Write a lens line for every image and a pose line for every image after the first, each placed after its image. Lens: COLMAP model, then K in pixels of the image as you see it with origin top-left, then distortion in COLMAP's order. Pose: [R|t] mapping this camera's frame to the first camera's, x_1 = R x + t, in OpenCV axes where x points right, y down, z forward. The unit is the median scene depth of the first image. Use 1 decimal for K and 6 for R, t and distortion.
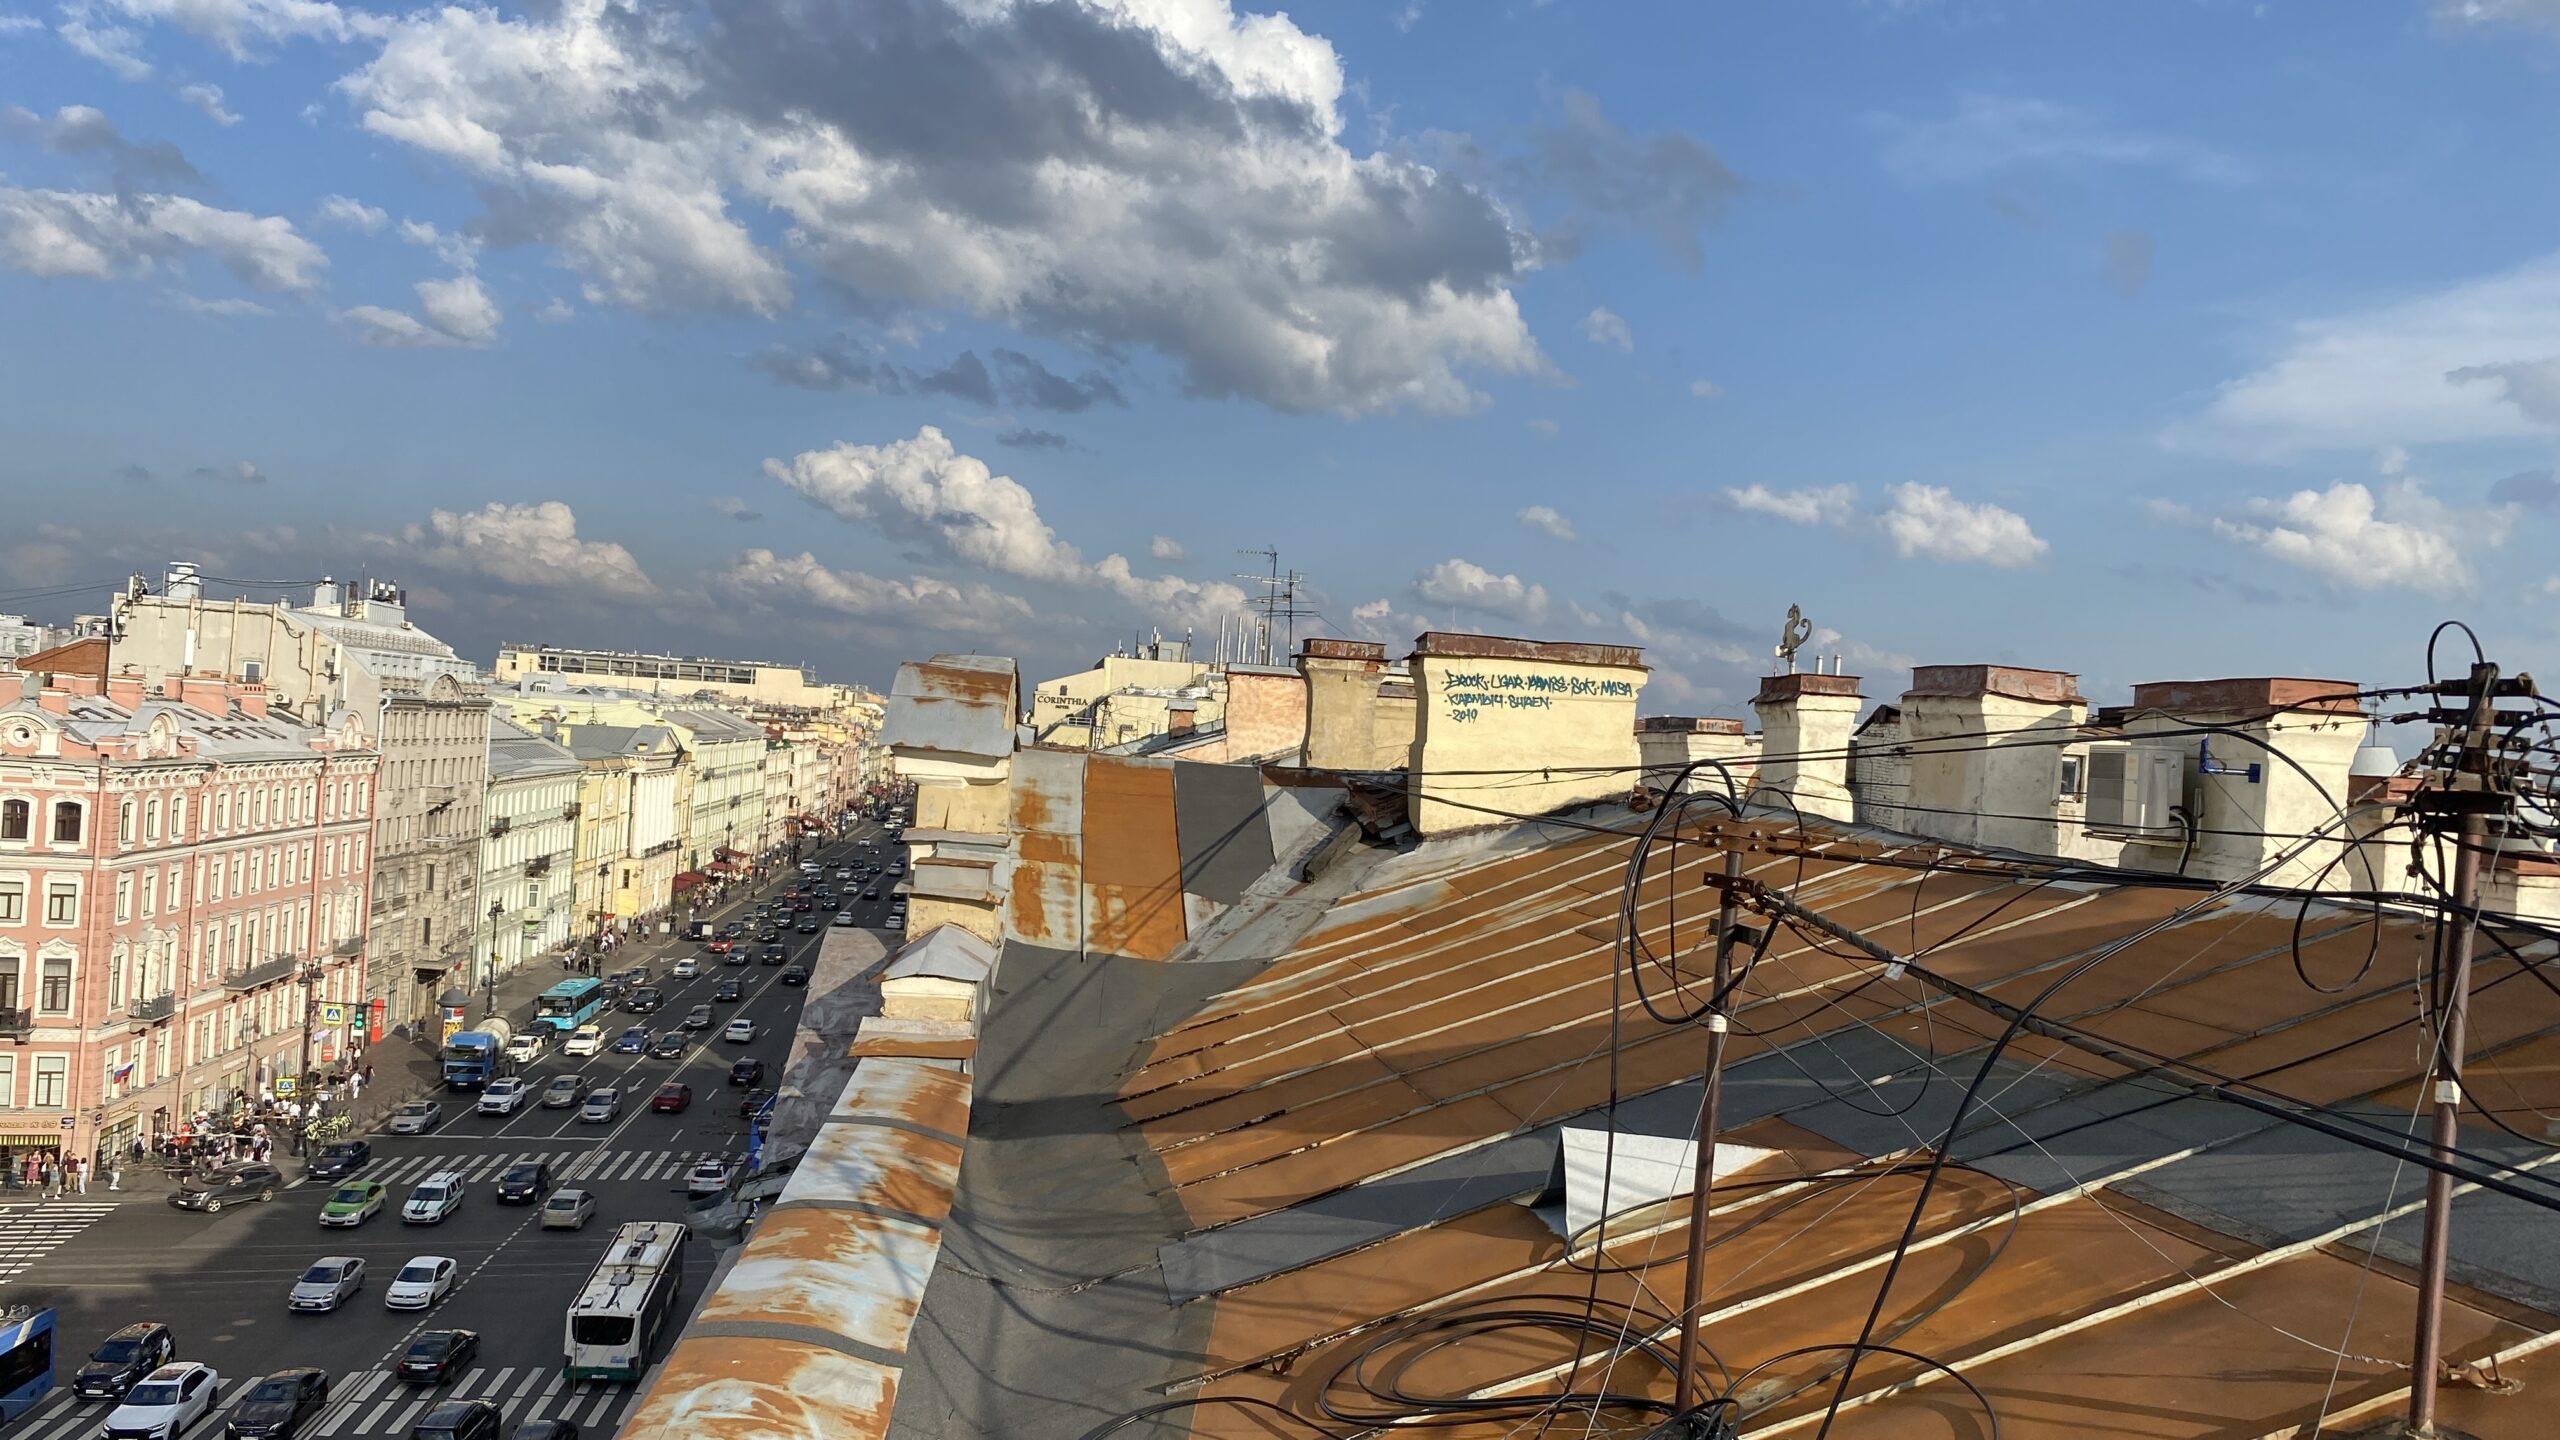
lens RADIAL K [[1883.0, 0, 1280.0], [0, 1883.0, 720.0], [0, 0, 1]] dist [0.046986, -0.085172]
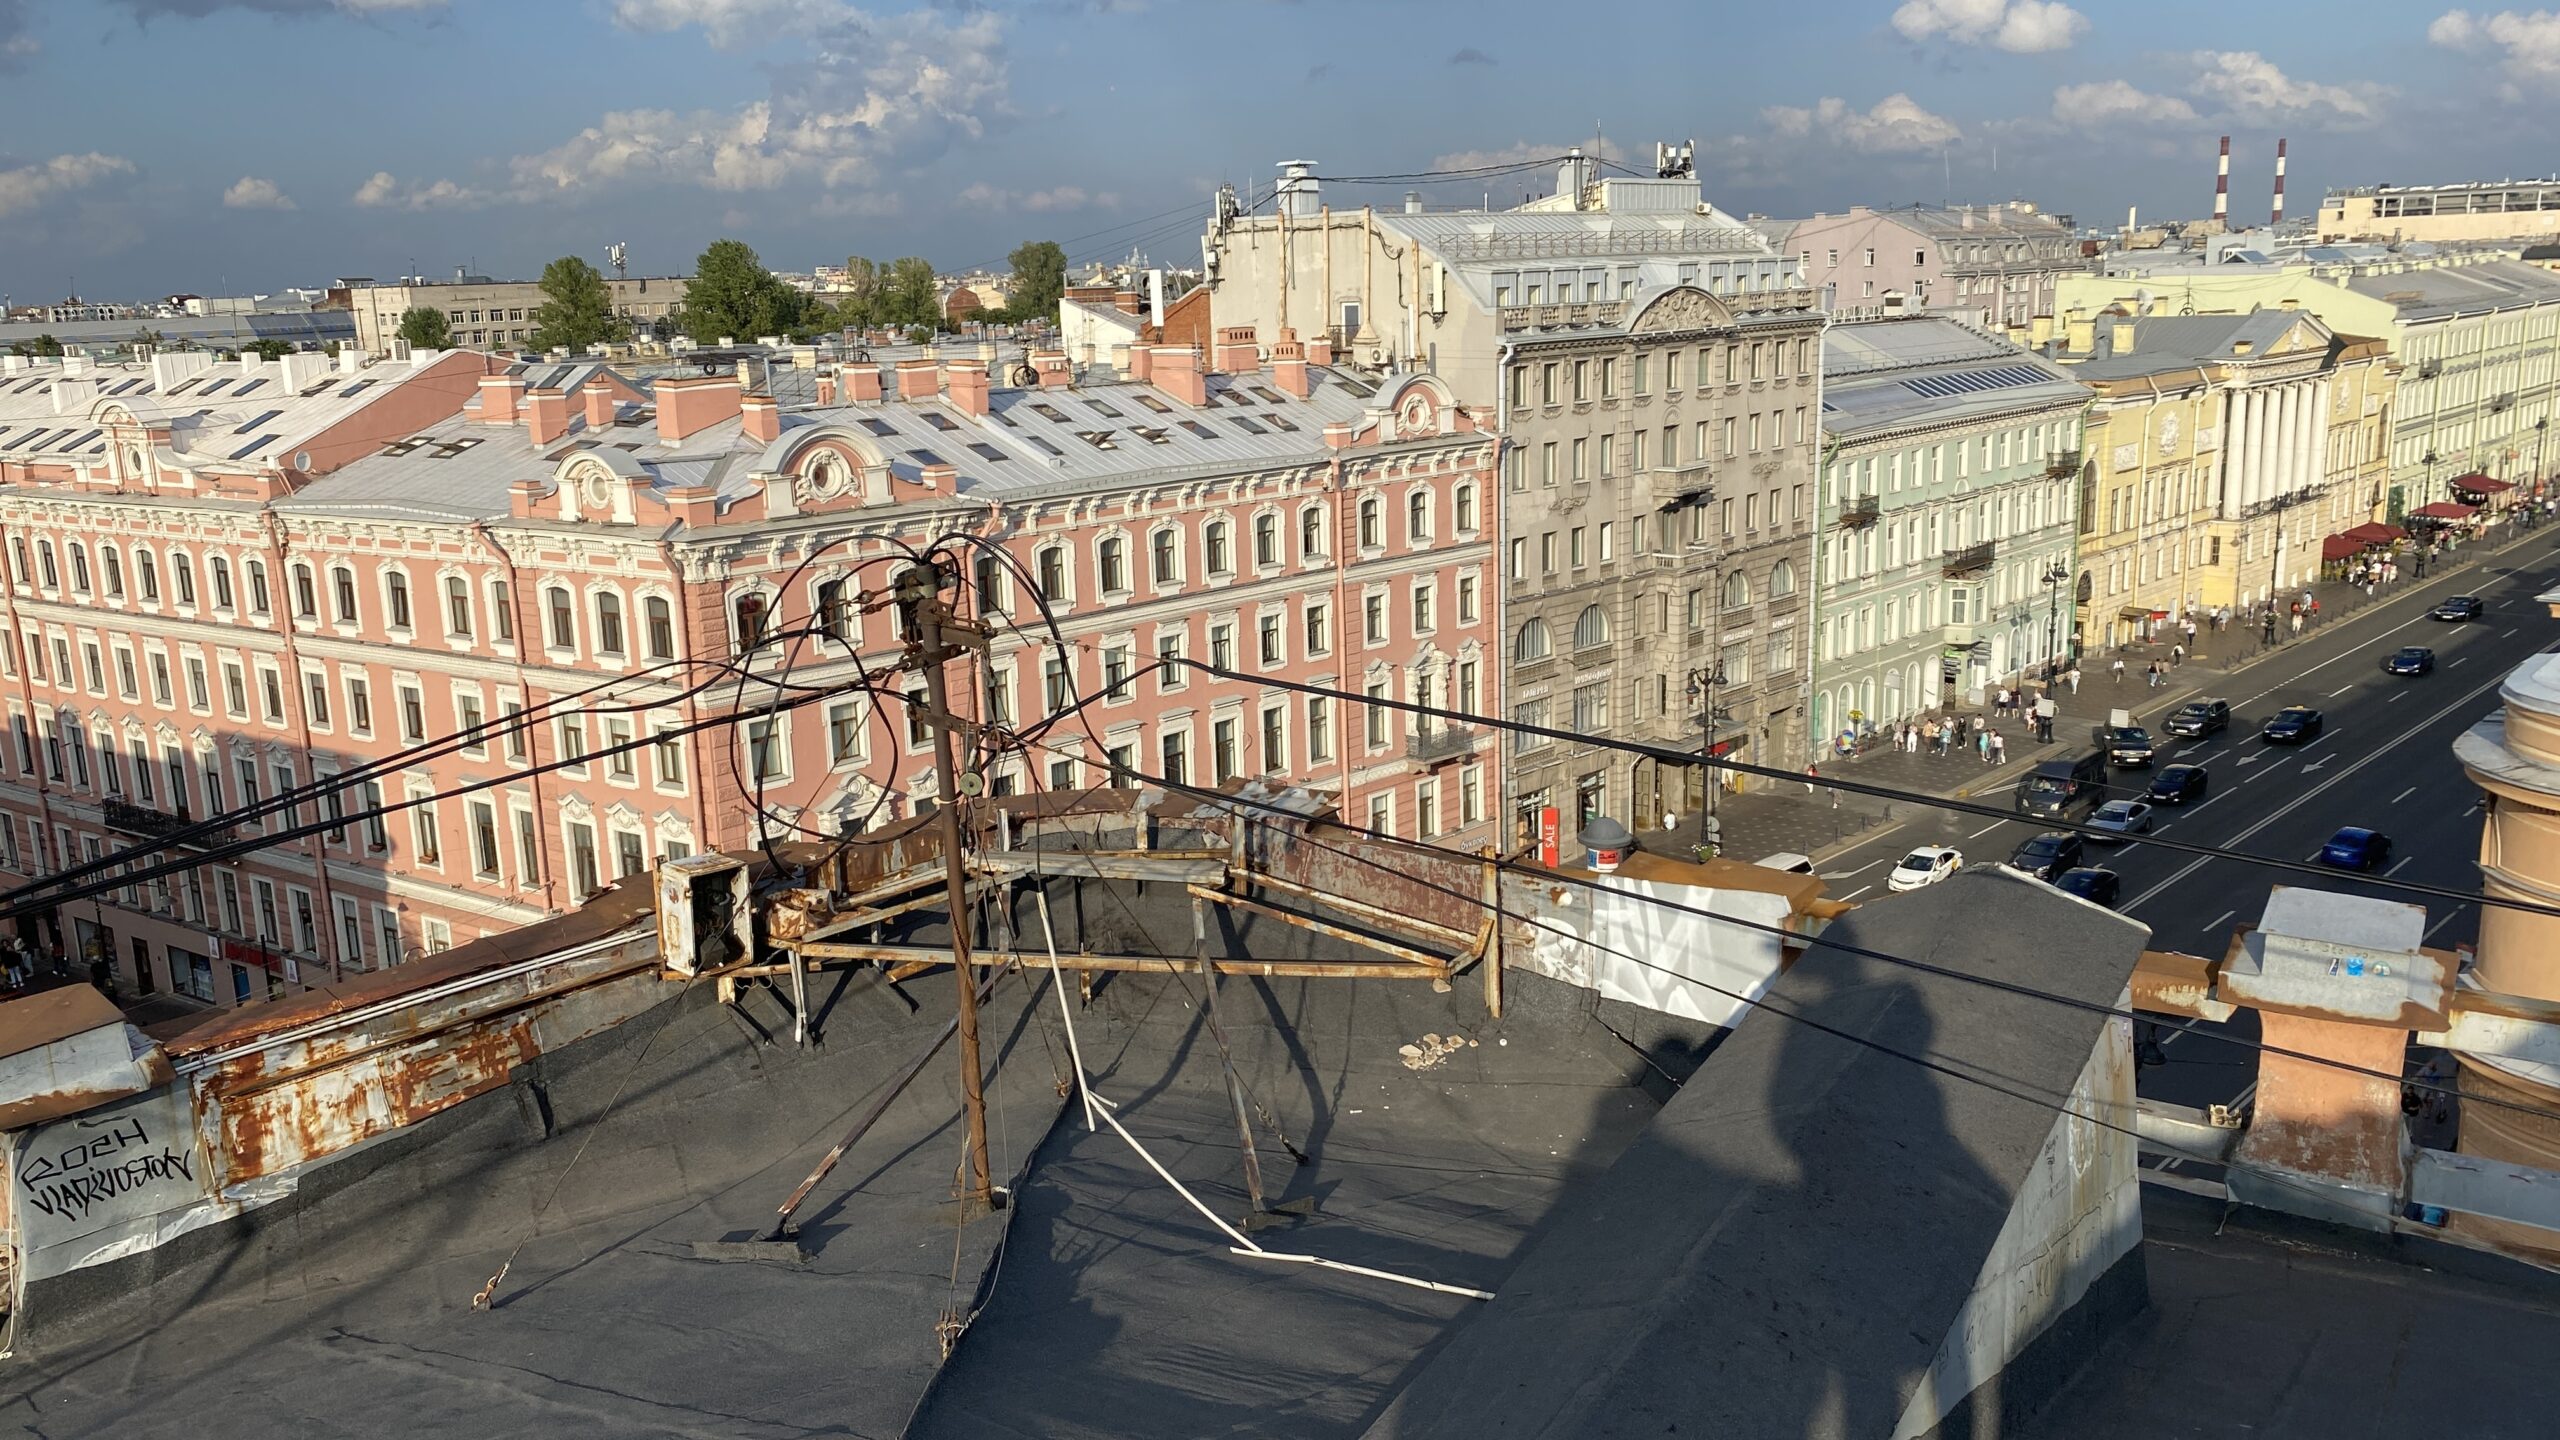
lens RADIAL K [[1880.9, 0, 1313.3], [0, 1880.9, 736.9], [0, 0, 1]] dist [0.080326, -0.081942]
pose [[0.613553, 0.100651, -0.783213, -0.014341], [0.081853, 0.978394, 0.189856, -0.008958], [0.785400, -0.180595, 0.592058, 0.596860]]
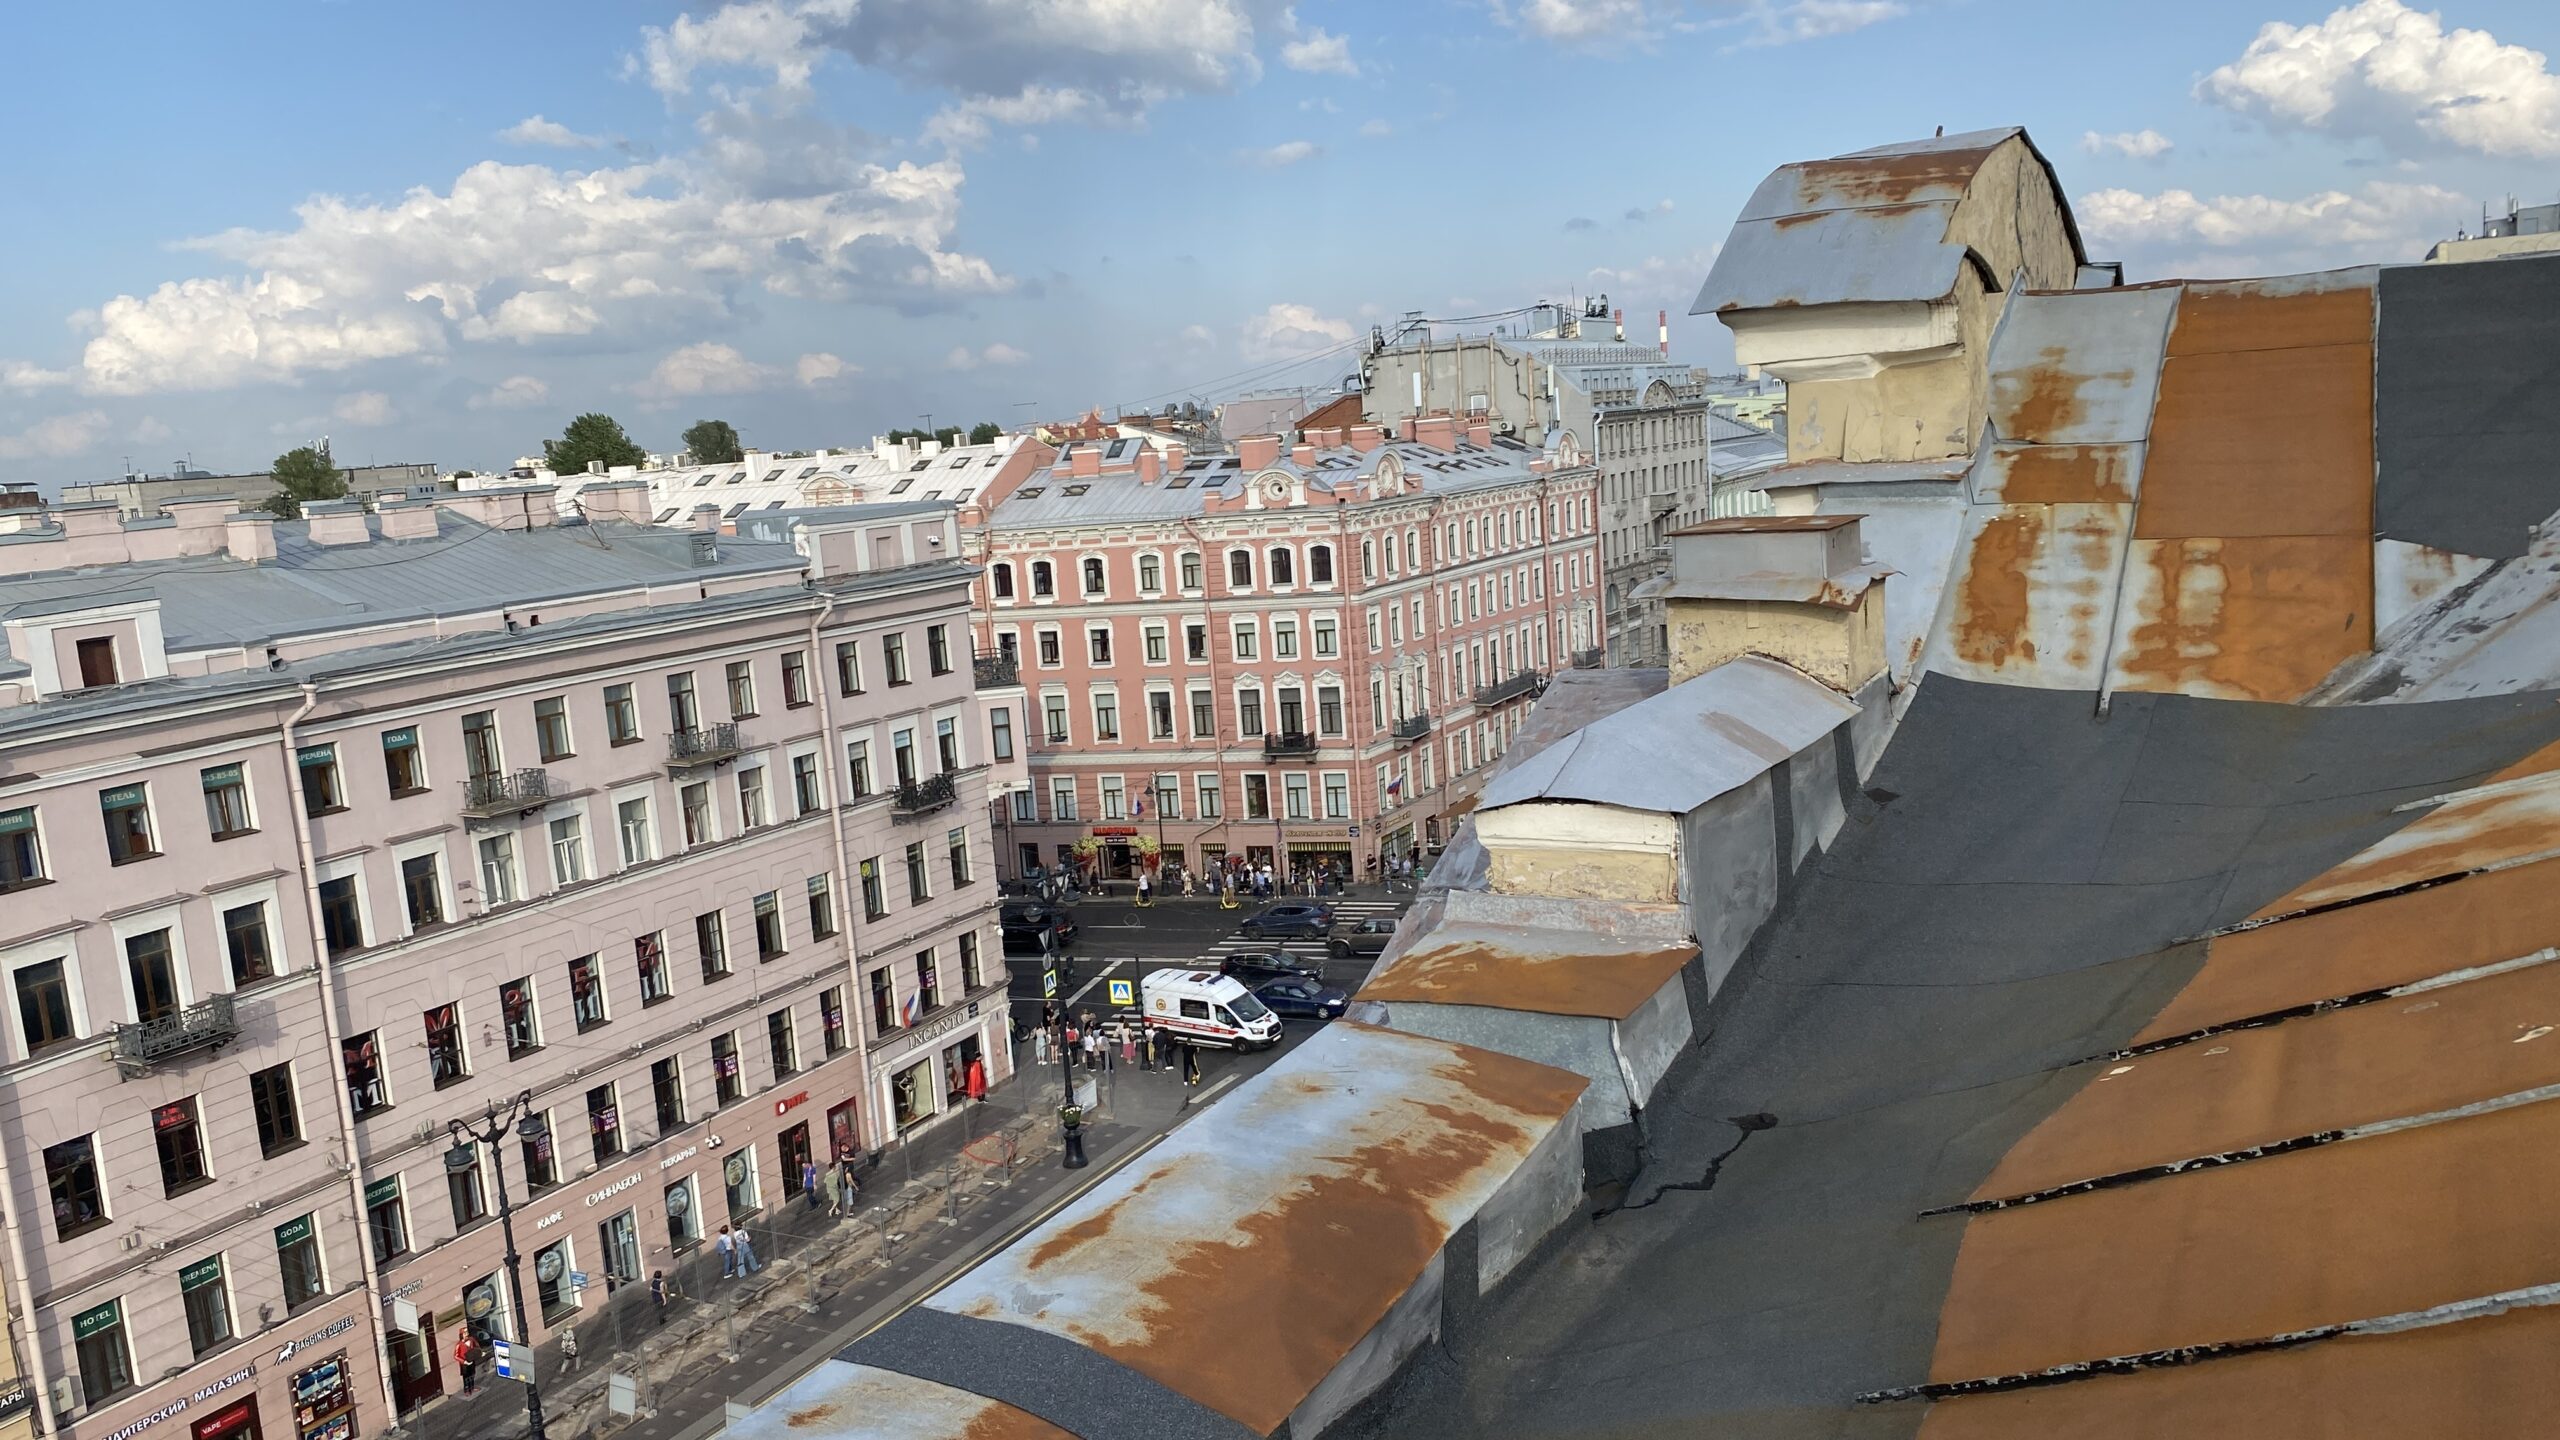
lens RADIAL K [[1884.3, 0, 1224.4], [0, 1884.3, 756.3], [0, 0, 1]] dist [0.048517, -0.154011]
pose [[0.776681, -0.023323, -0.629462, 0.002680], [0.137452, 0.981507, 0.133231, 0.007293], [0.614714, -0.189999, 0.765524, 0.078257]]
